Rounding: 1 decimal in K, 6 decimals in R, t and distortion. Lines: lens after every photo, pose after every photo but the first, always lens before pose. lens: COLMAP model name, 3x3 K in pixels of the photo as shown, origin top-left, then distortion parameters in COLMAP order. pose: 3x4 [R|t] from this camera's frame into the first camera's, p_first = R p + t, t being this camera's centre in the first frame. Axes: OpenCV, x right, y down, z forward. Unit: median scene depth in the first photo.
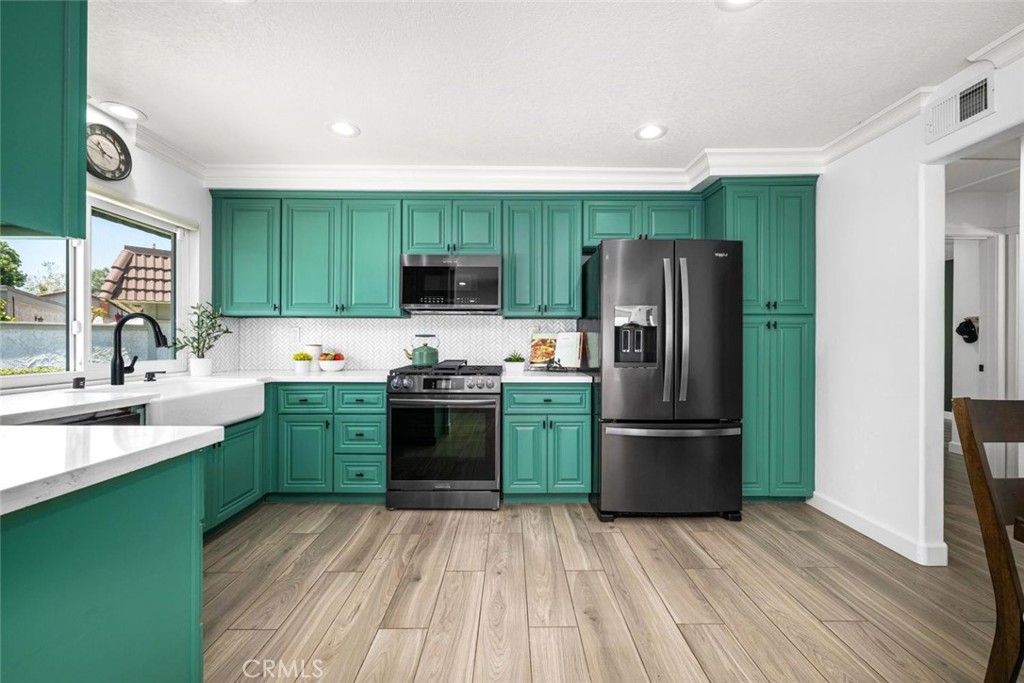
lens RADIAL K [[410.4, 0, 515.3], [0, 410.4, 341.0], [0, 0, 1]] dist [-0.001434, -0.000202]
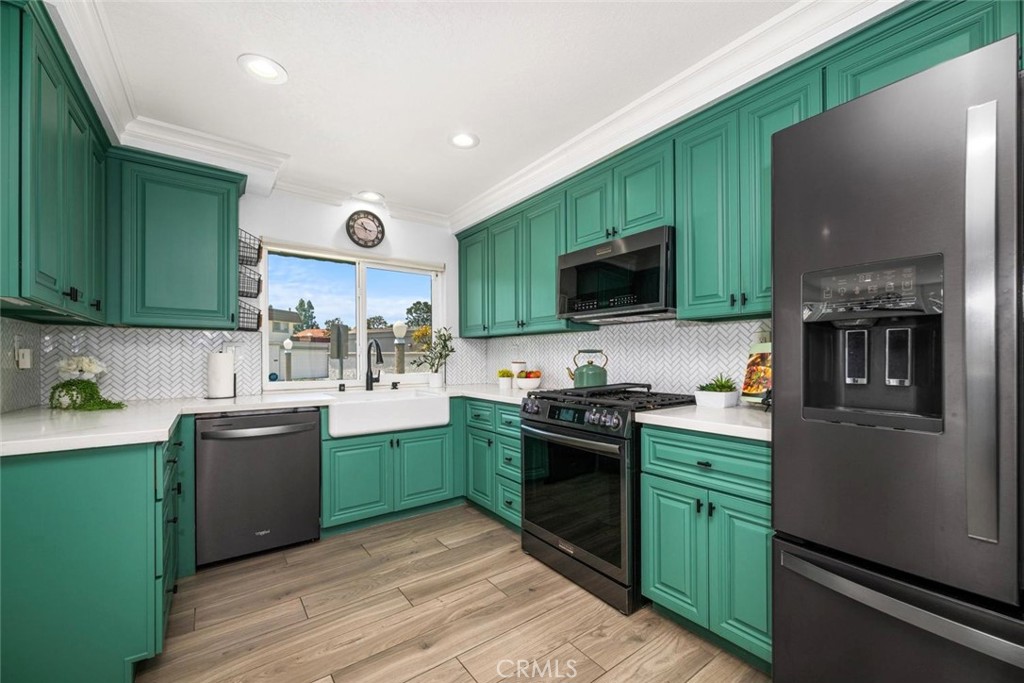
lens RADIAL K [[410.1, 0, 510.0], [0, 410.1, 356.1], [0, 0, 1]] dist [-0.000160, -0.000083]
pose [[0.585335, -0.007929, -0.810753, 0.374679], [0.007222, 0.999963, -0.004566, -0.001301], [0.810759, -0.003183, 0.585371, 0.455517]]
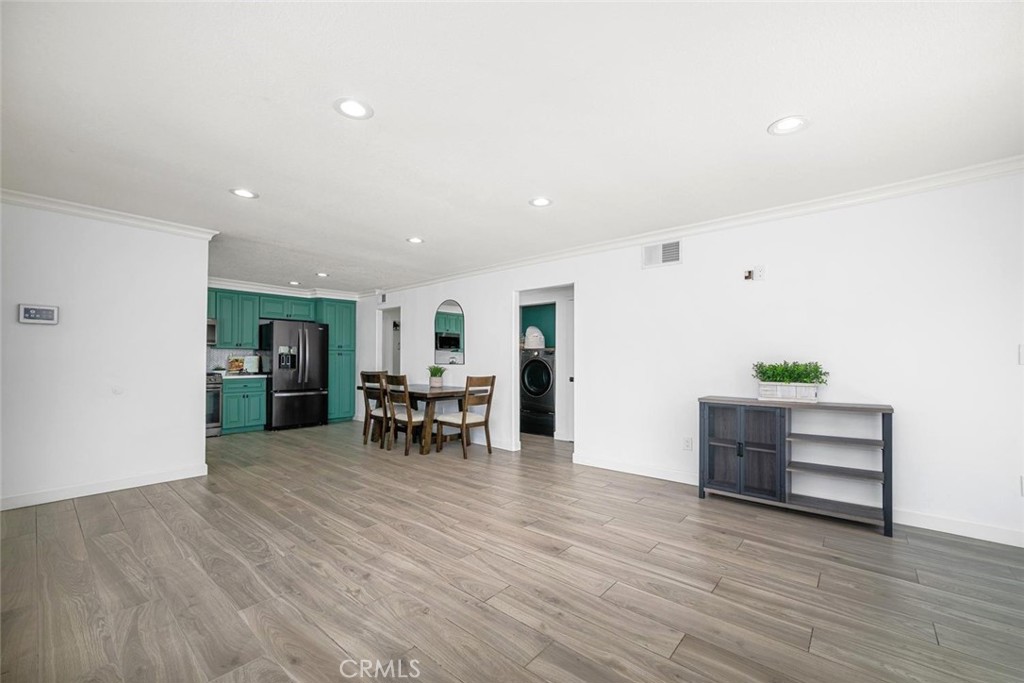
lens RADIAL K [[410.1, 0, 510.0], [0, 410.1, 356.1], [0, 0, 1]] dist [-0.000160, -0.000083]
pose [[0.660189, 0.006258, 0.751074, -0.668296], [-0.000787, 0.999971, -0.007640, -0.005953], [-0.751099, 0.004453, 0.660174, -1.630198]]
